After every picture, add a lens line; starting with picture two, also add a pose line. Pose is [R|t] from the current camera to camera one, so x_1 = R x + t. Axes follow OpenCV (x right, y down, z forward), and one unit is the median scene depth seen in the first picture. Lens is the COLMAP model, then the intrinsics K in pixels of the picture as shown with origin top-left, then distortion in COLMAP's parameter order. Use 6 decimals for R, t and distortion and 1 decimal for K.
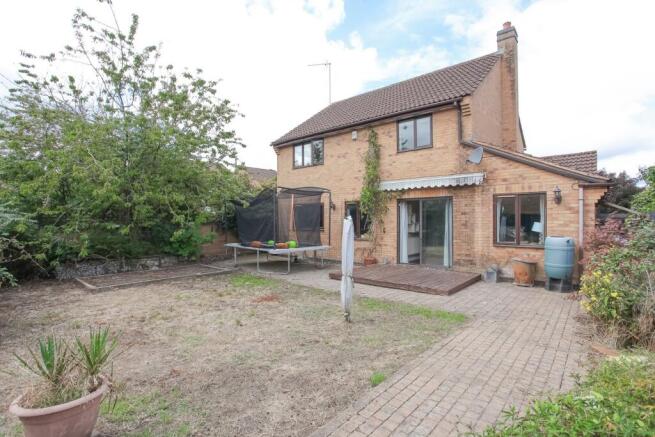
lens RADIAL K [[326.1, 0, 327.5], [0, 326.1, 218.5], [0, 0, 1]] dist [-0.000428, -0.000053]
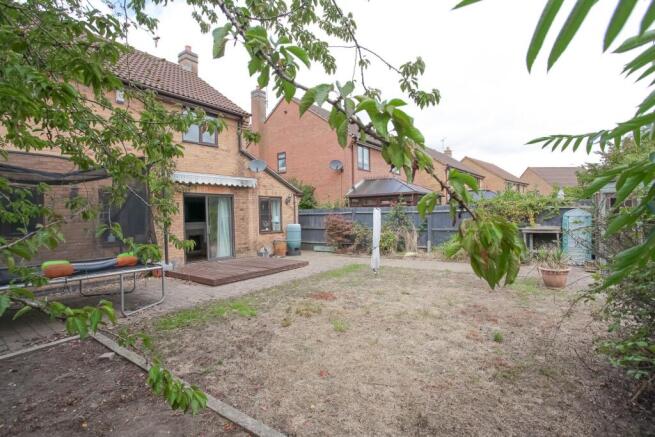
lens RADIAL K [[326.1, 0, 327.5], [0, 326.1, 218.5], [0, 0, 1]] dist [-0.000428, -0.000053]
pose [[-0.075158, -0.017975, 0.997010, -0.812469], [0.010365, 0.999769, 0.018806, -0.002051], [-0.997118, 0.011747, -0.074954, 0.764406]]
